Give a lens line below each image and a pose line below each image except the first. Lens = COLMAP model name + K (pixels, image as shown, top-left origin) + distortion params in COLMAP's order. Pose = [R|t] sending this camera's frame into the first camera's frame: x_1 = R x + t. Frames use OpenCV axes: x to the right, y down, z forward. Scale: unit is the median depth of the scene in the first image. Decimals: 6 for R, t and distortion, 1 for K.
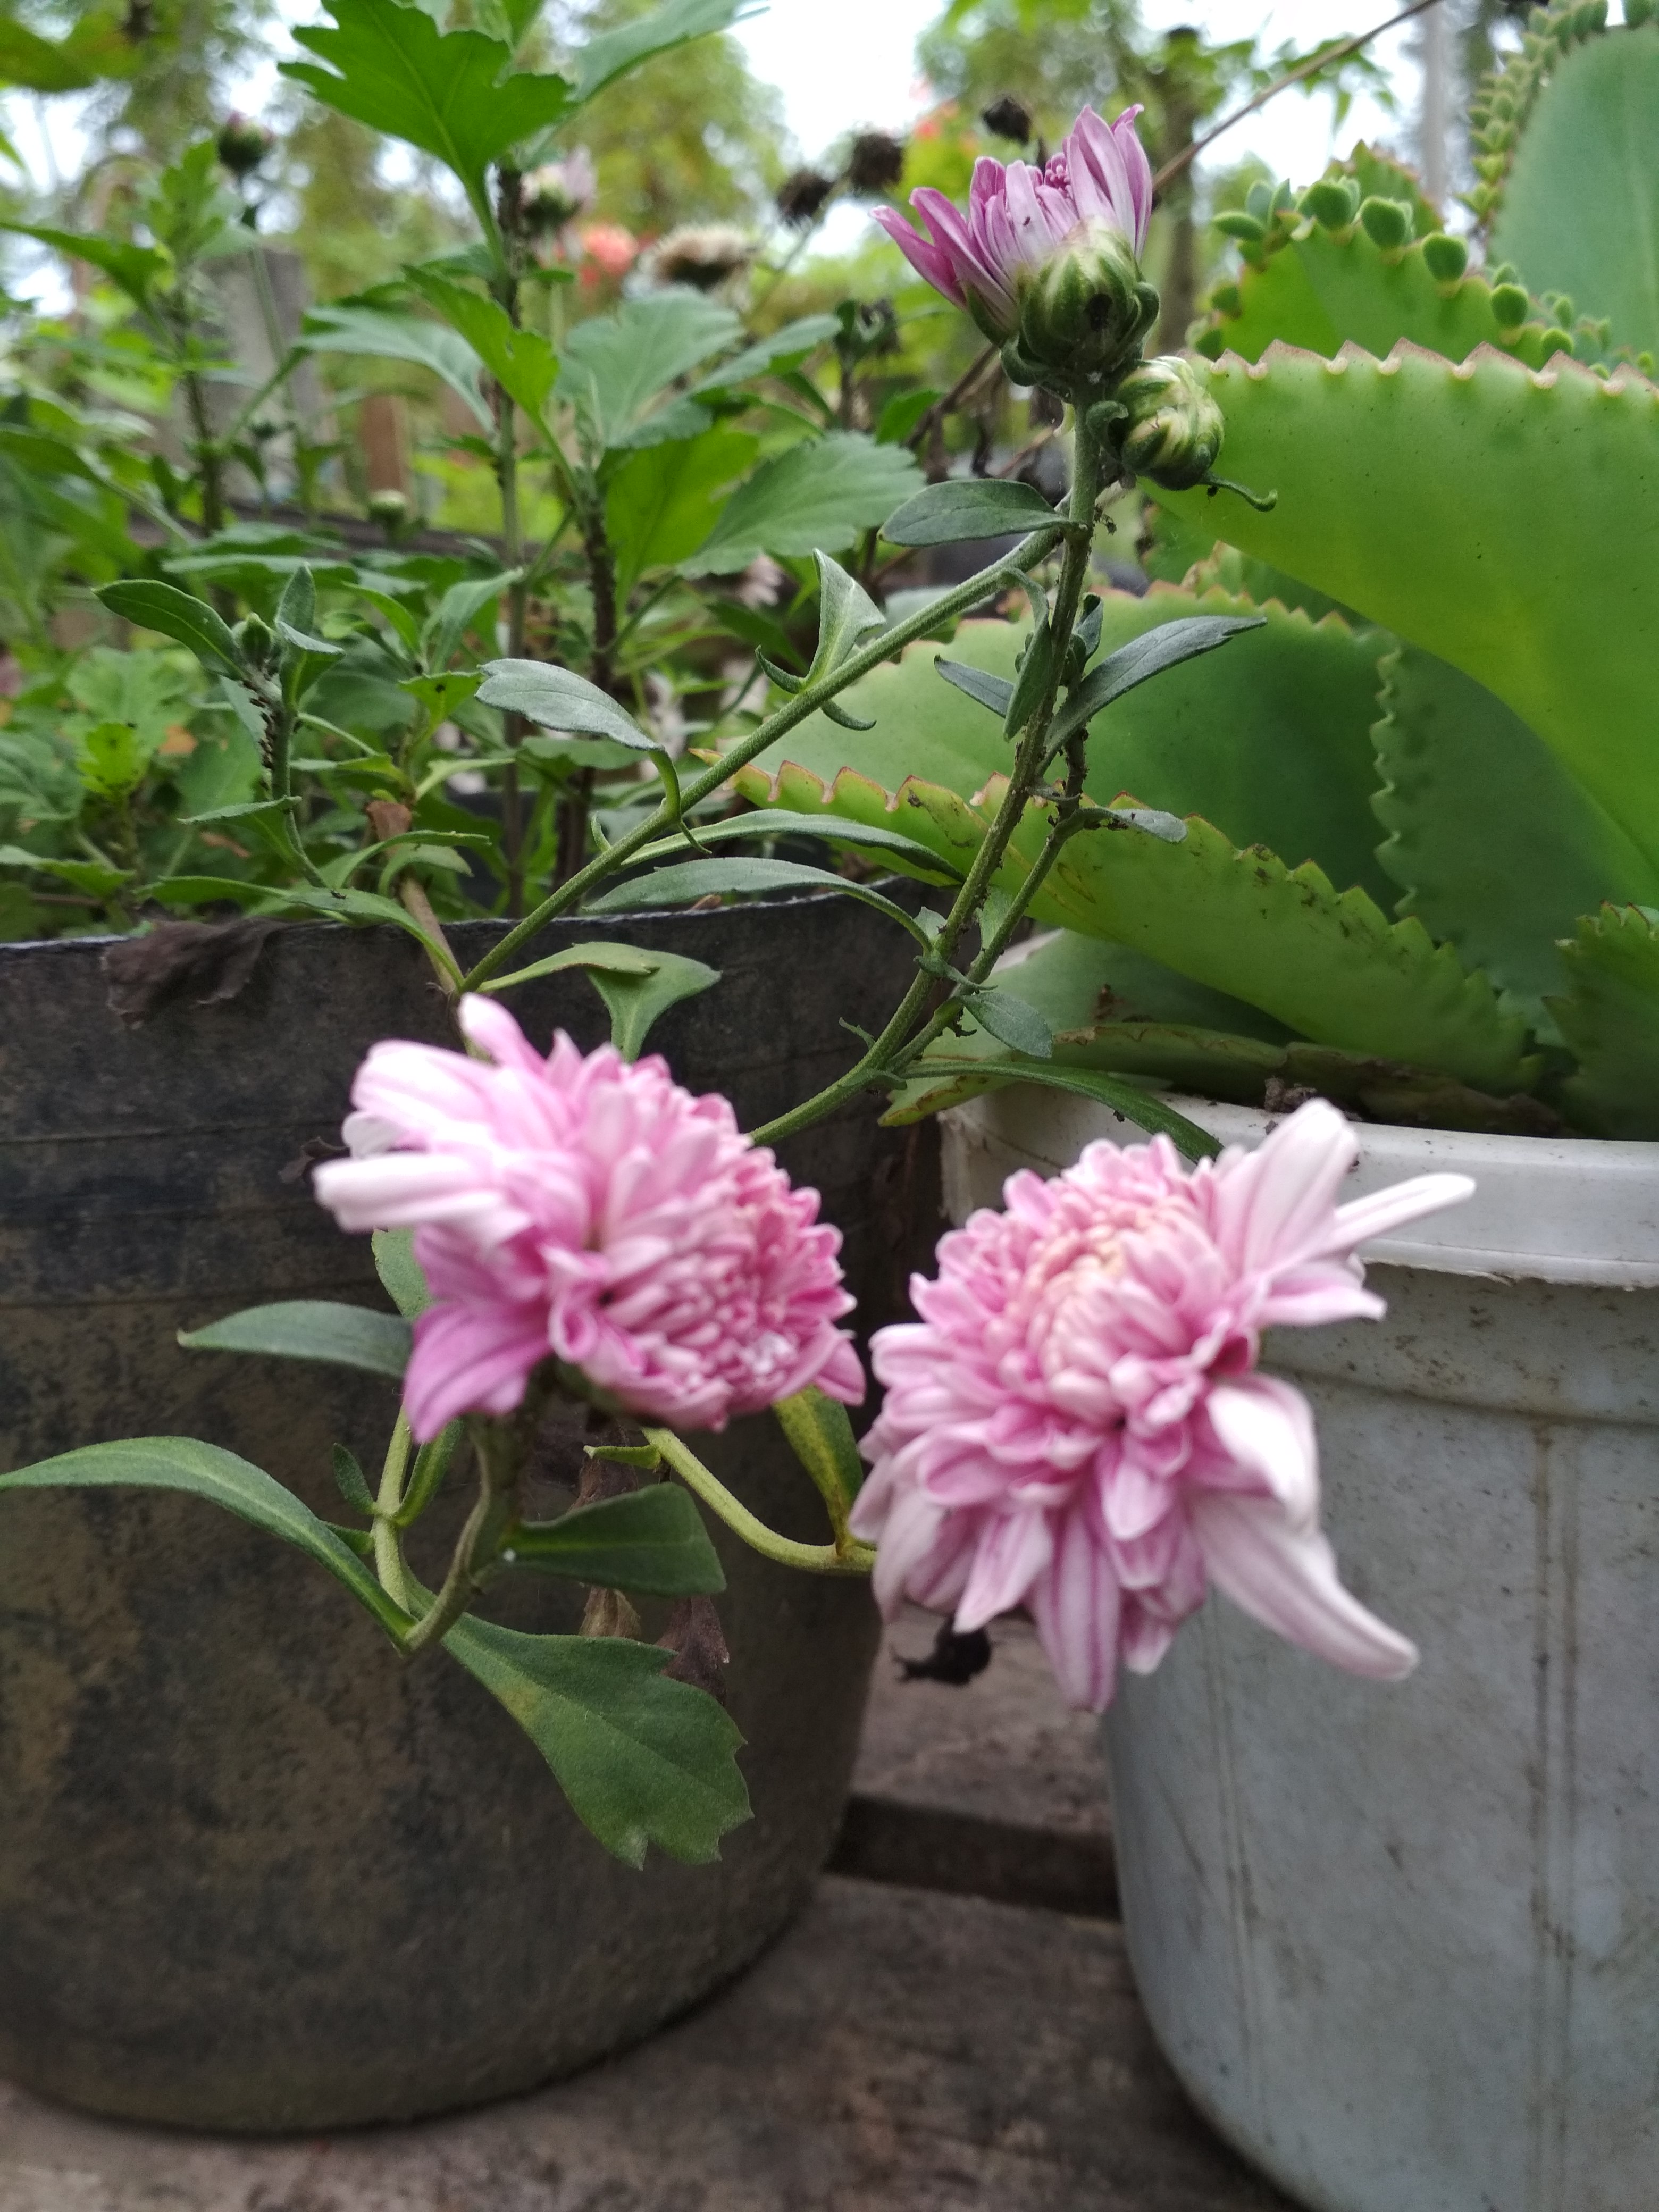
lens RADIAL K [[1945.0, 0, 836.8], [0, 1945.0, 1163.9], [0, 0, 1]] dist [-0.005684, -0.103319]
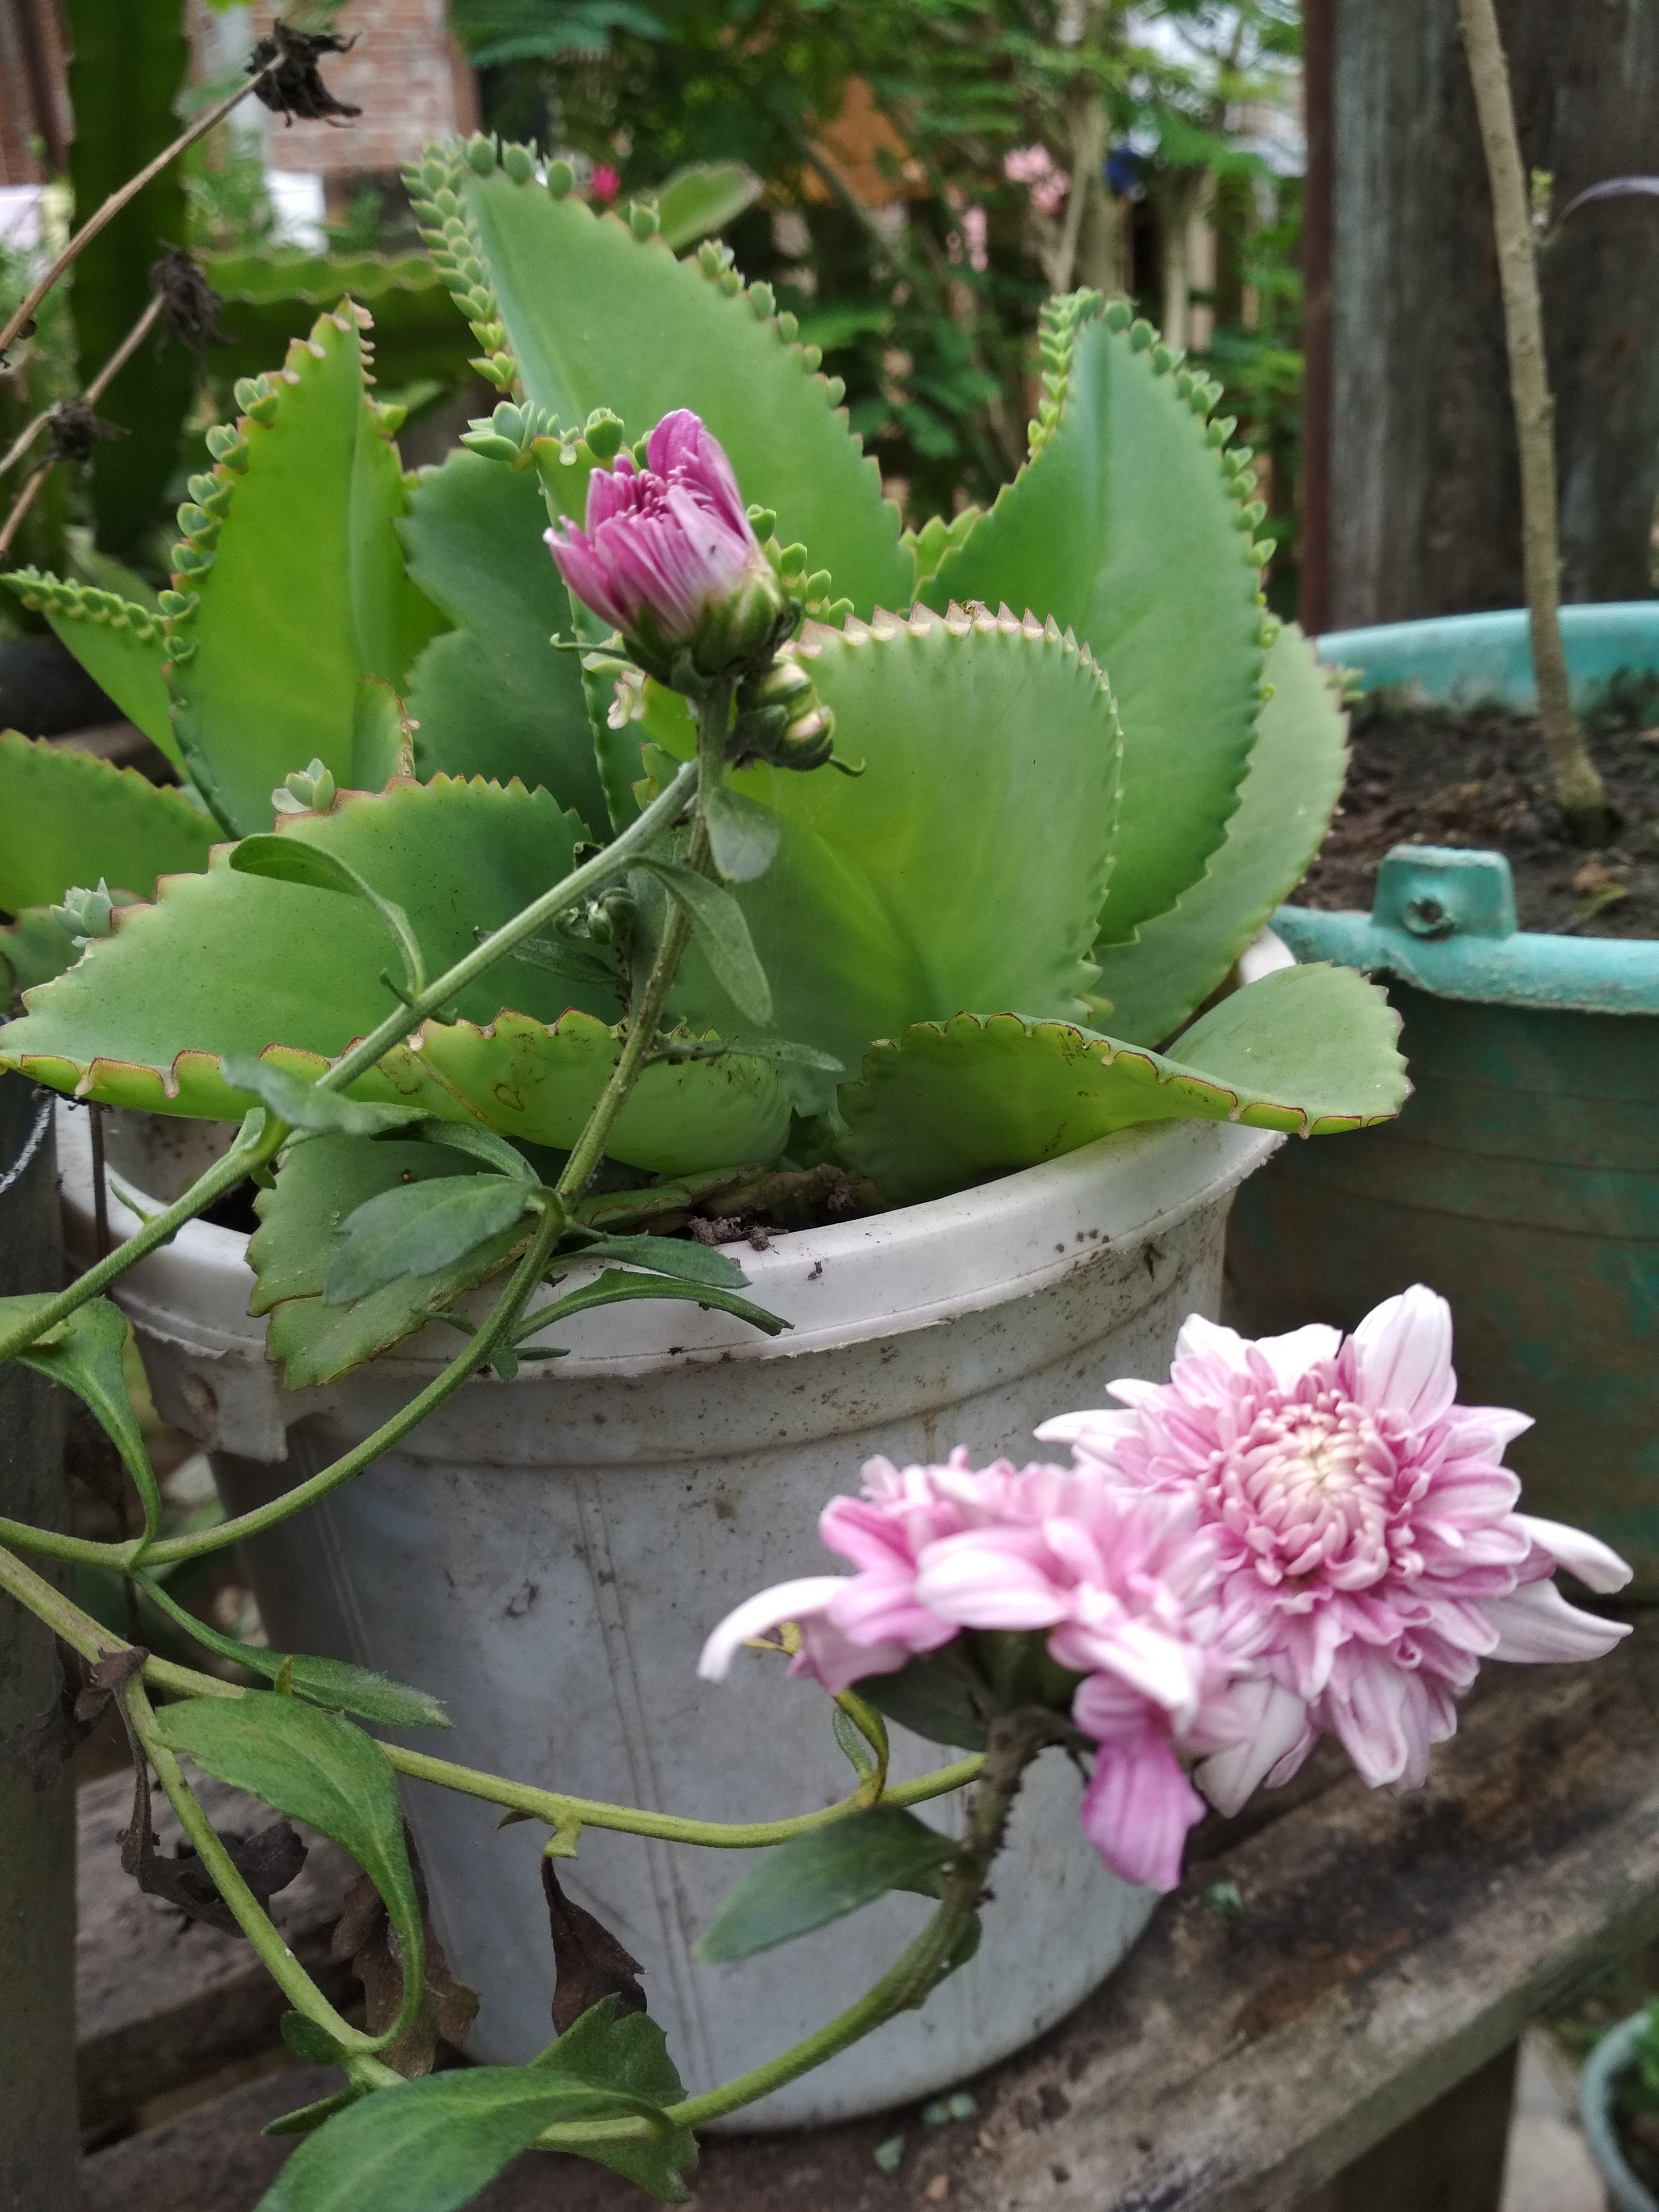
lens RADIAL K [[1945.0, 0, 836.8], [0, 1945.0, 1163.9], [0, 0, 1]] dist [-0.005684, -0.103319]
pose [[0.636238, -0.293606, 0.713440, -0.509175], [0.265267, 0.951624, 0.155065, -0.226169], [-0.724455, 0.090594, 0.683343, 0.185158]]
